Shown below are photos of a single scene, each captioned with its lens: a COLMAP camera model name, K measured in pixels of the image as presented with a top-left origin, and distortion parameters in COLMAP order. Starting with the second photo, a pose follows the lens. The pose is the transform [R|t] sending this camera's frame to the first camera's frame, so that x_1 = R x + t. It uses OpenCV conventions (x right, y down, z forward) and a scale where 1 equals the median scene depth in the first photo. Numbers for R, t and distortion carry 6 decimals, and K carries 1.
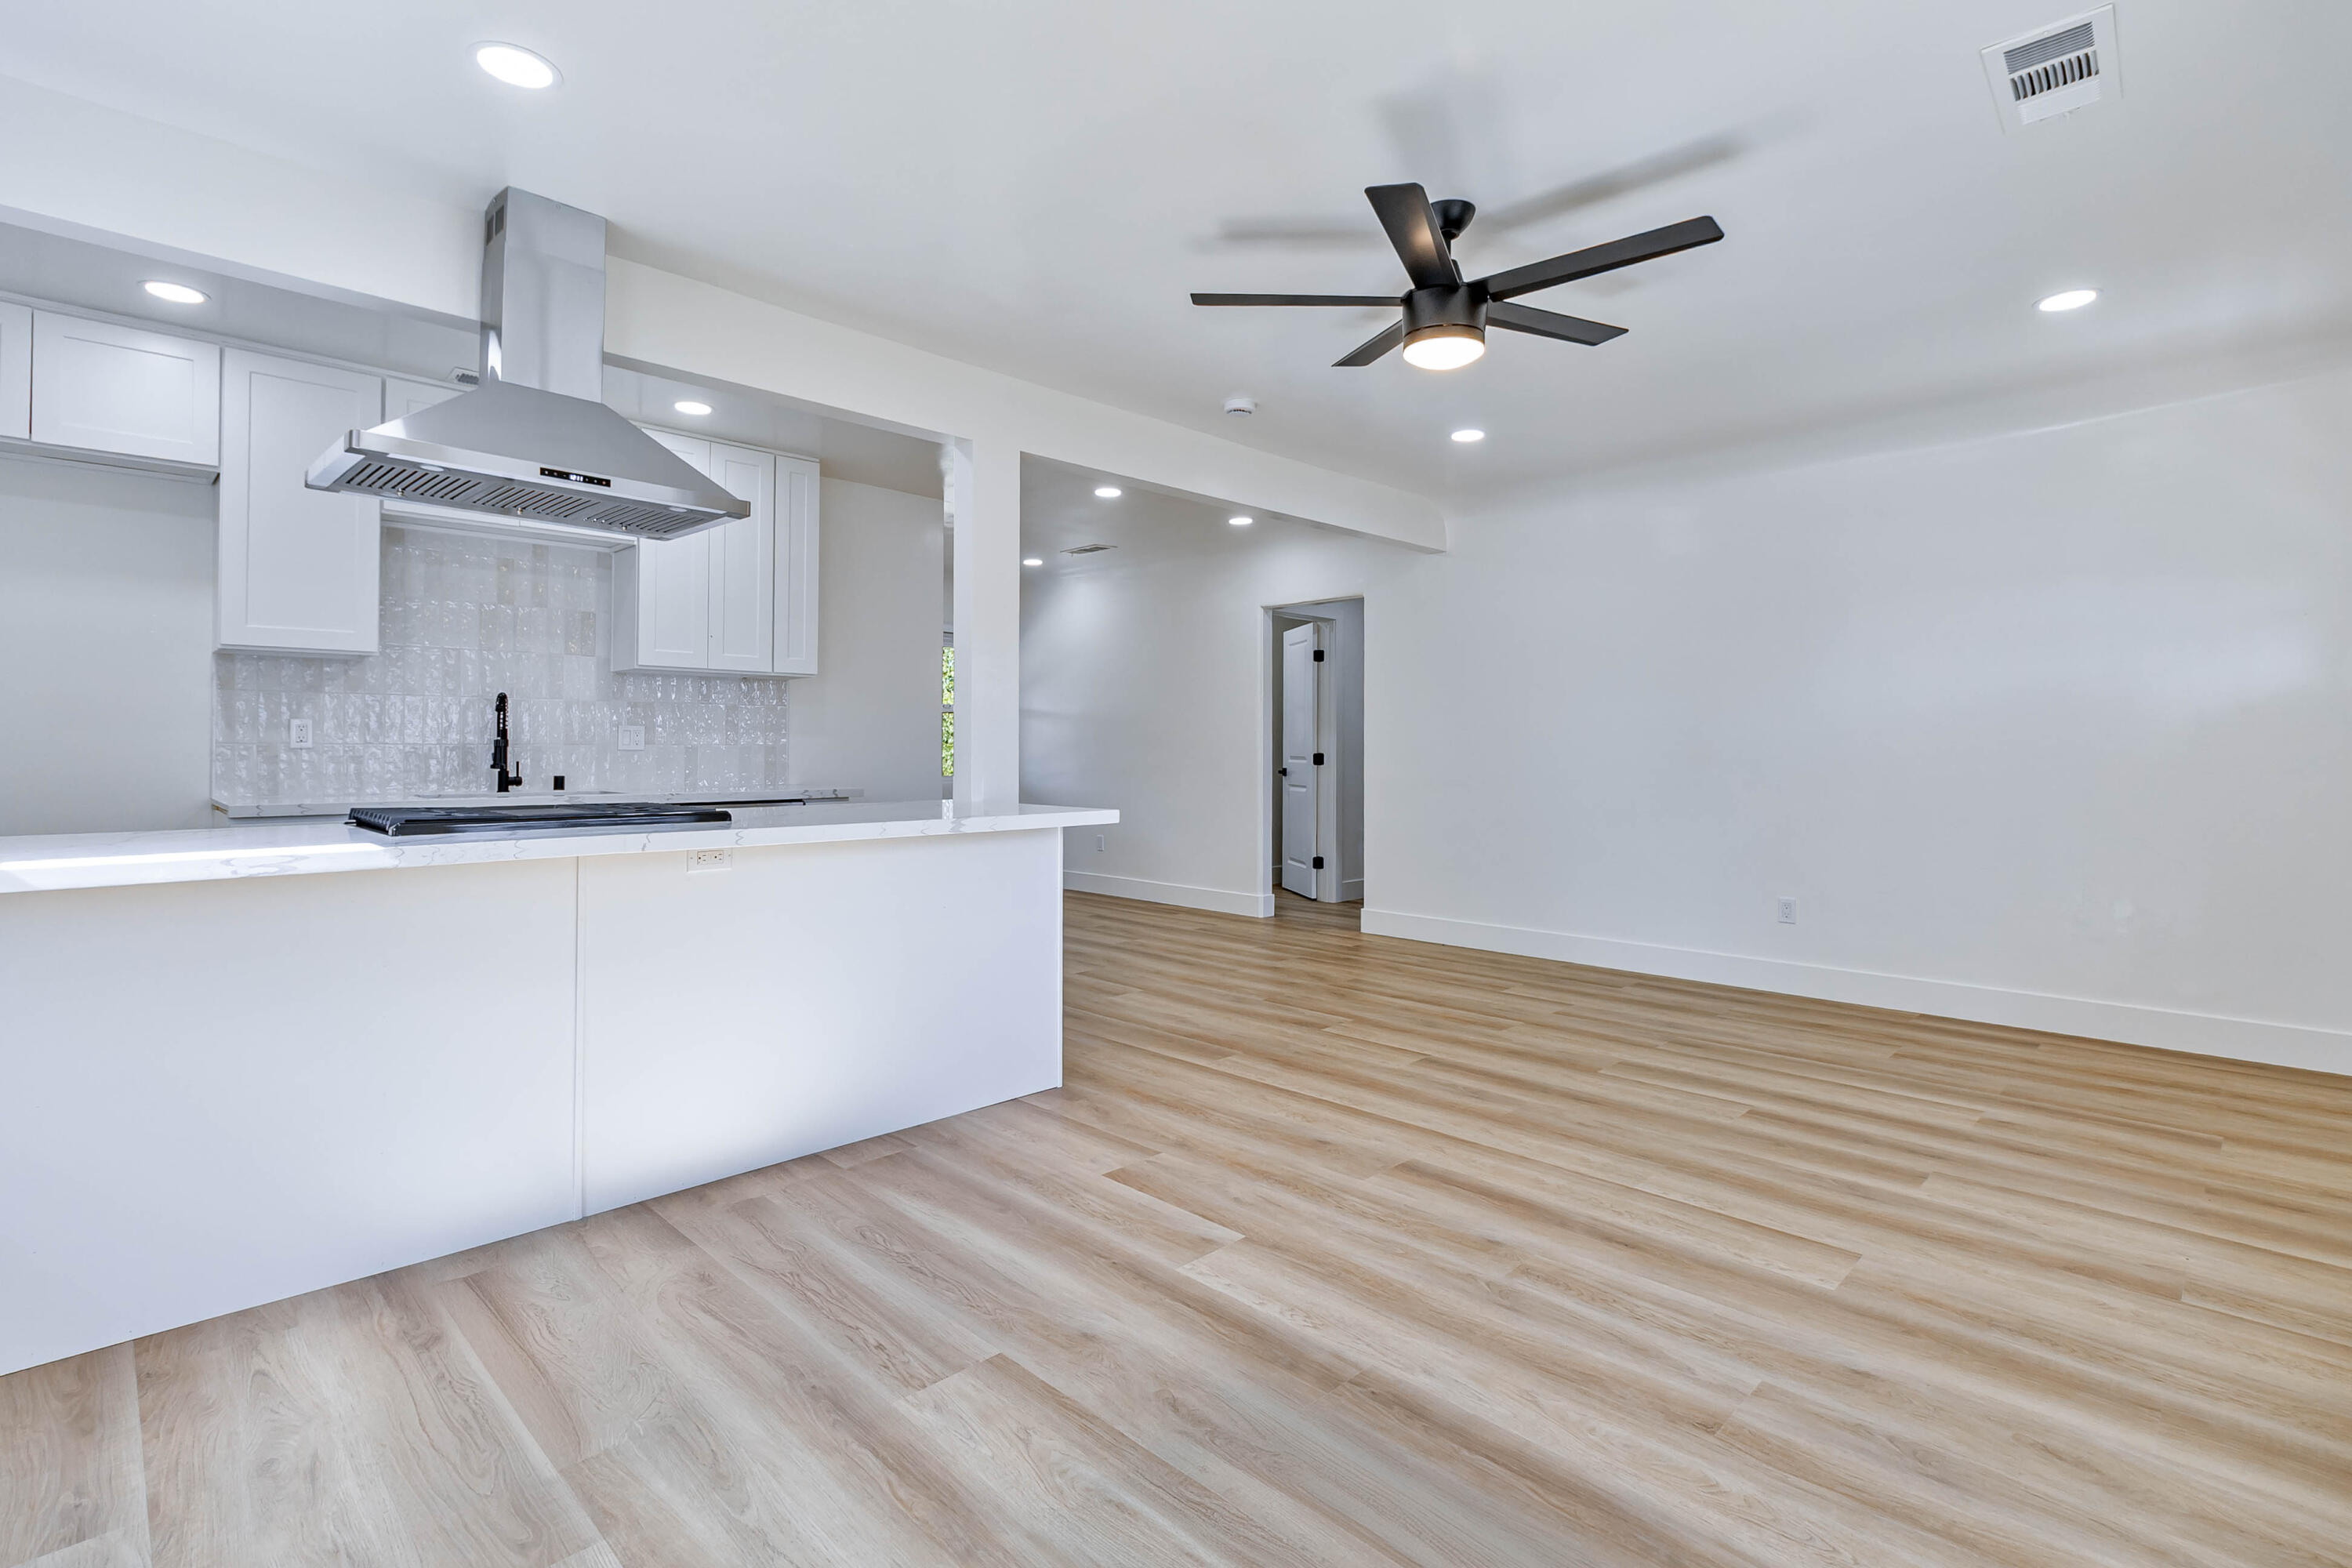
lens RADIAL K [[1111.6, 0, 1168.9], [0, 1111.6, 709.3], [0, 0, 1]] dist [0.000813, 0.000656]
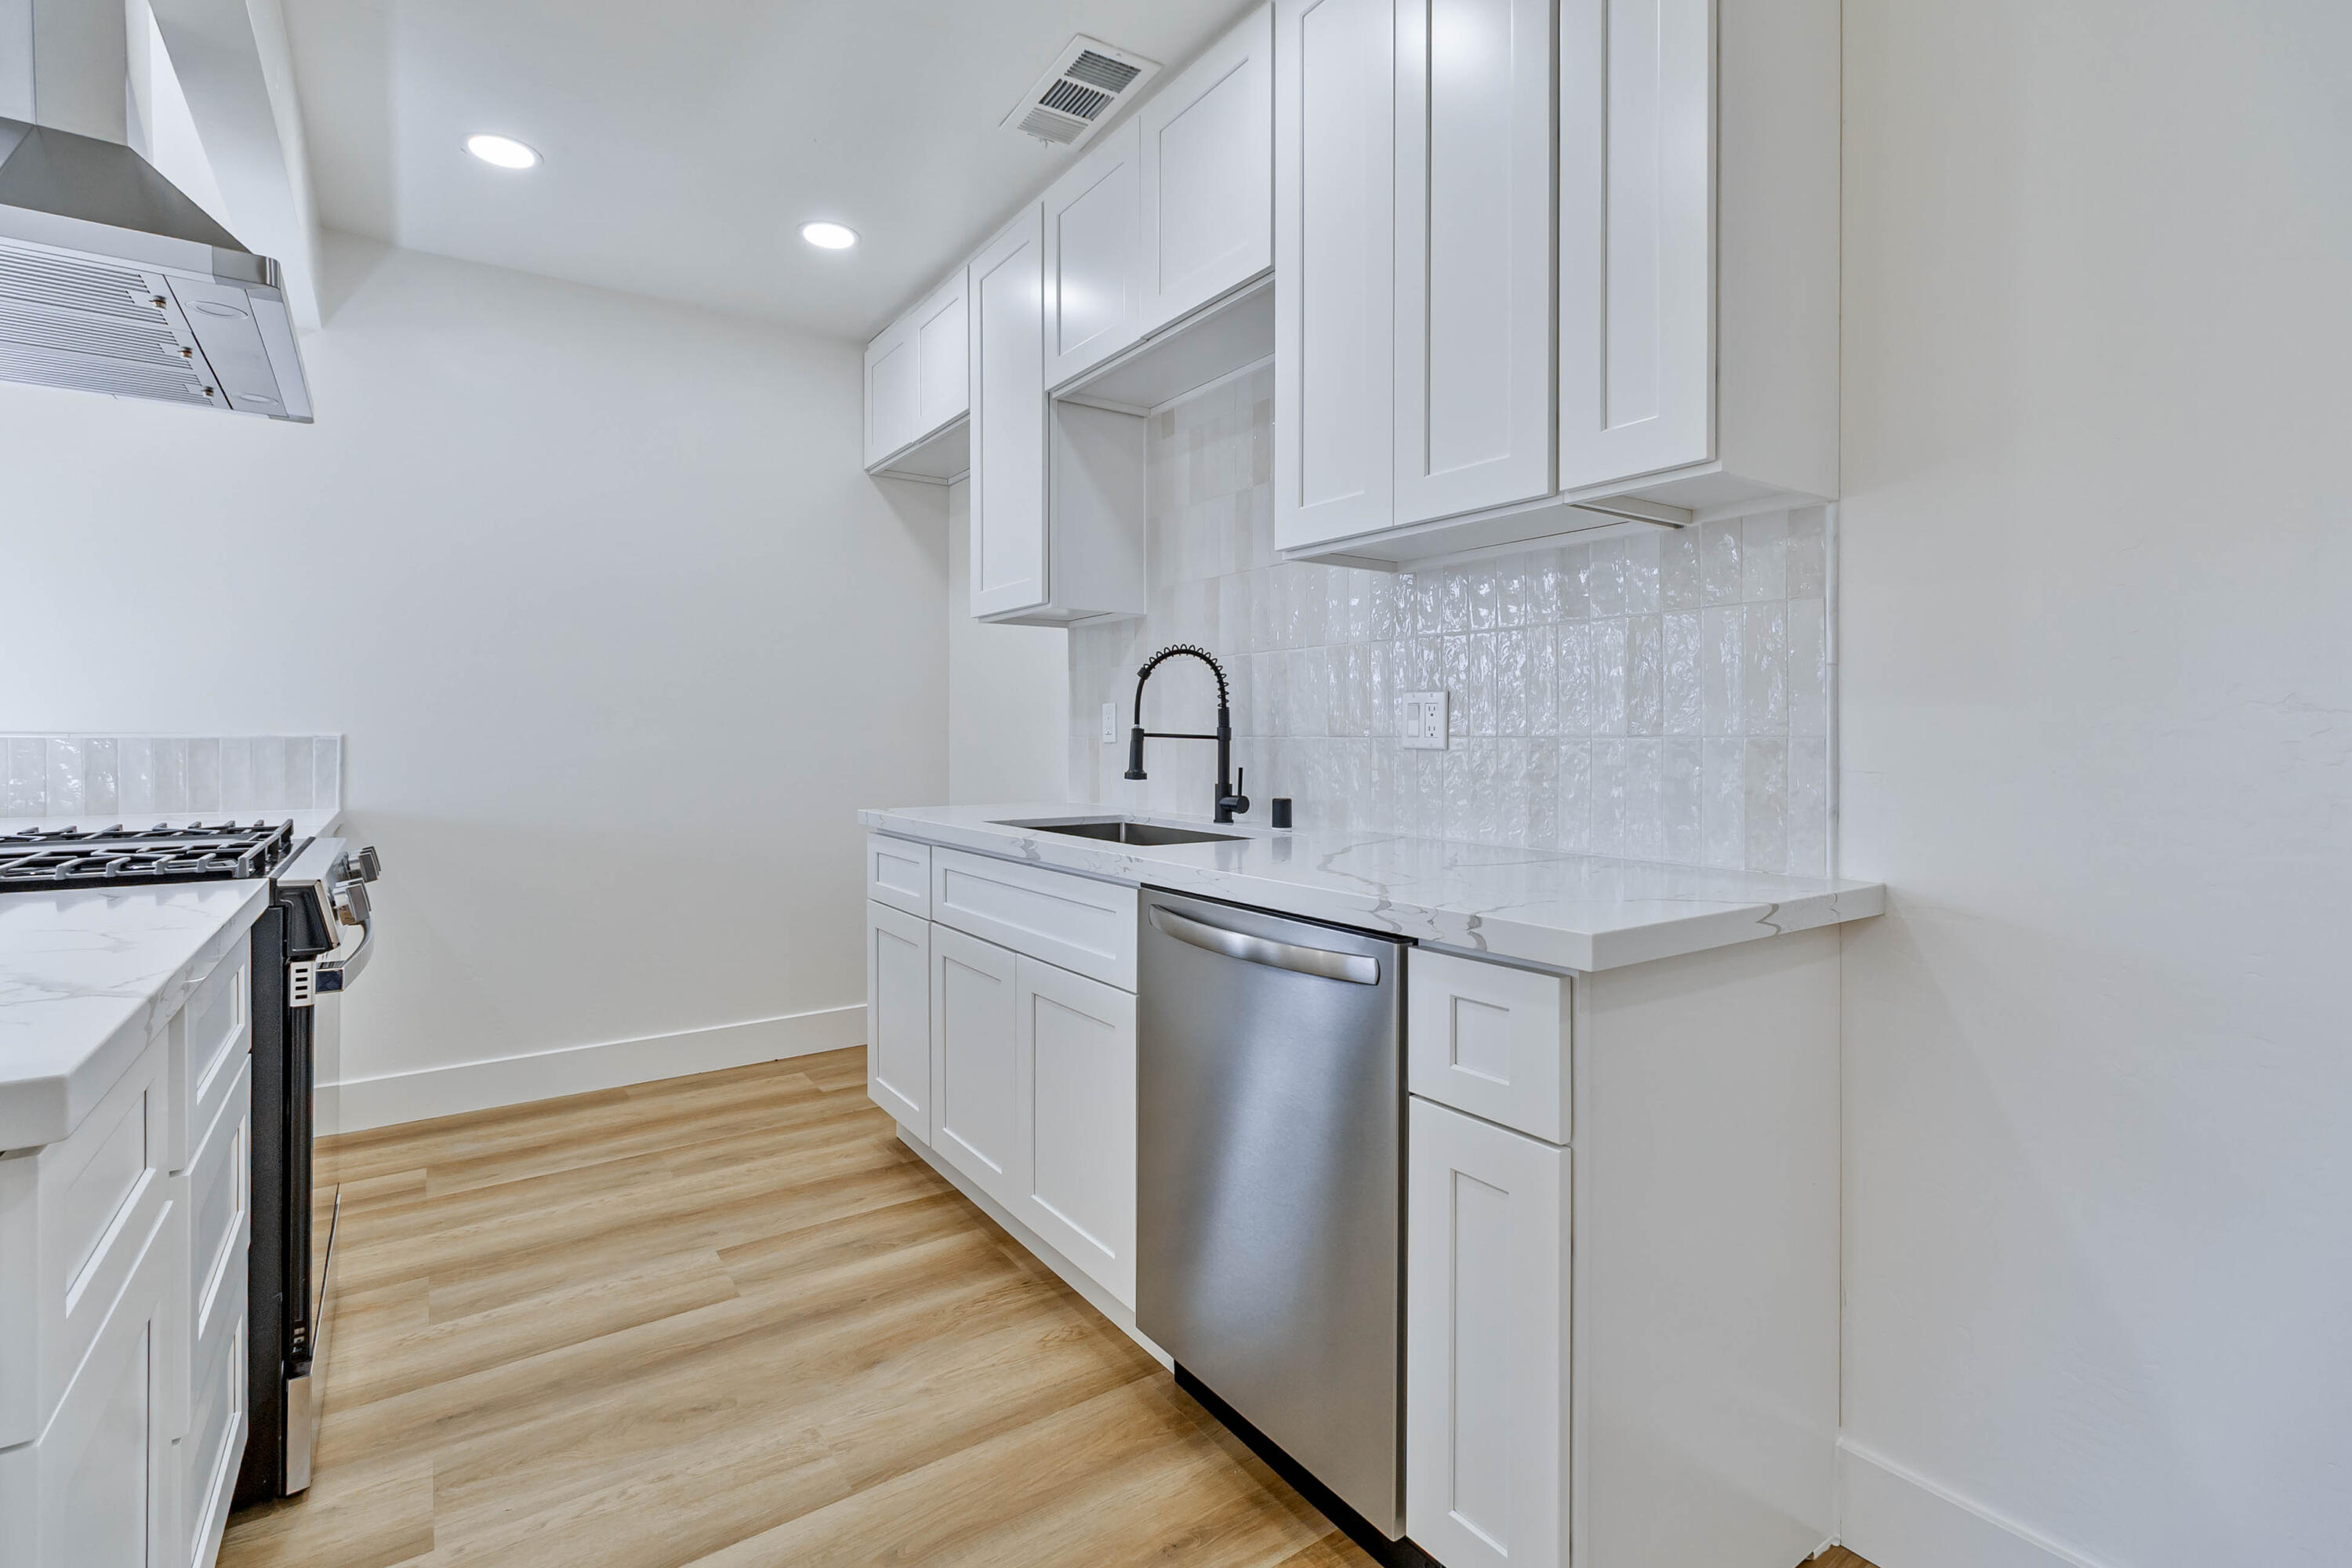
lens RADIAL K [[1089.2, 0, 1173.9], [0, 1089.2, 743.7], [0, 0, 1]] dist [0.002443, -0.000257]
pose [[-0.164652, 0.003238, -0.986346, -0.077327], [0.032540, 0.999468, -0.002150, 0.048736], [0.985815, -0.032450, -0.164670, 1.445896]]
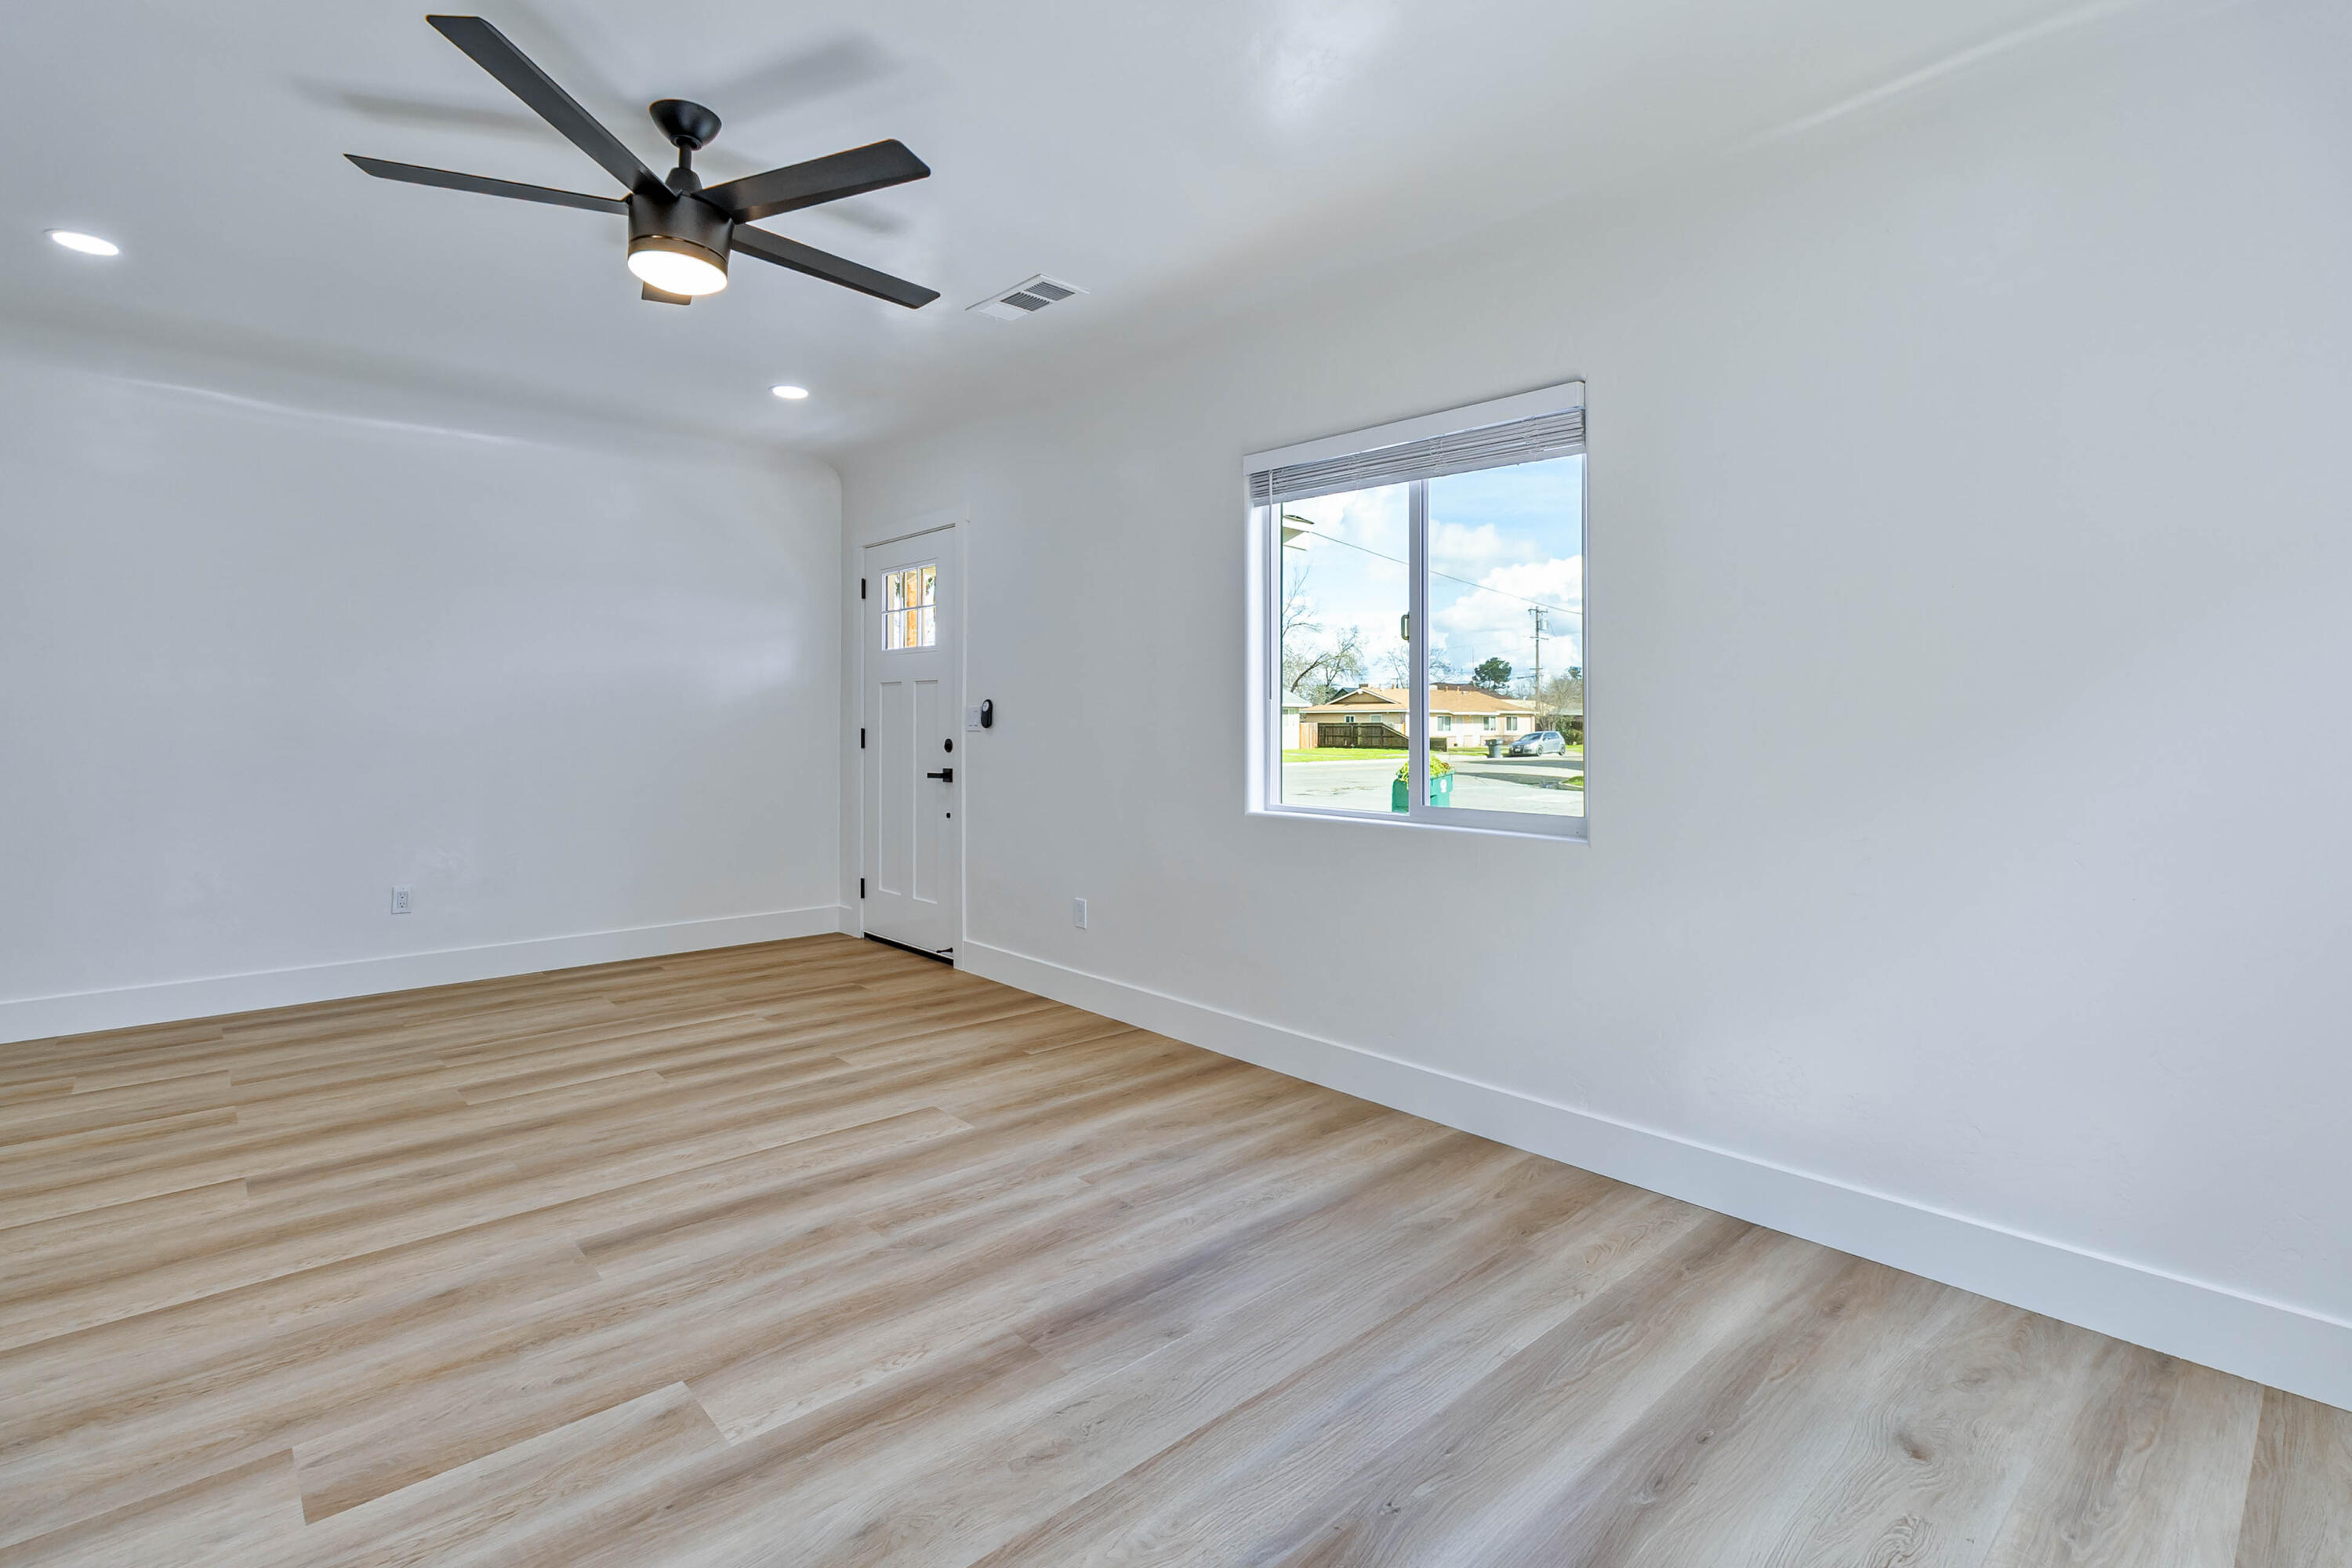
lens RADIAL K [[1093.7, 0, 1171.4], [0, 1093.7, 710.8], [0, 0, 1]] dist [0.001567, 0.000216]
pose [[0.036532, 0.010227, 0.999280, -0.491917], [-0.037078, 0.999273, -0.008871, 0.010272], [-0.998644, -0.036727, 0.036884, 0.486007]]
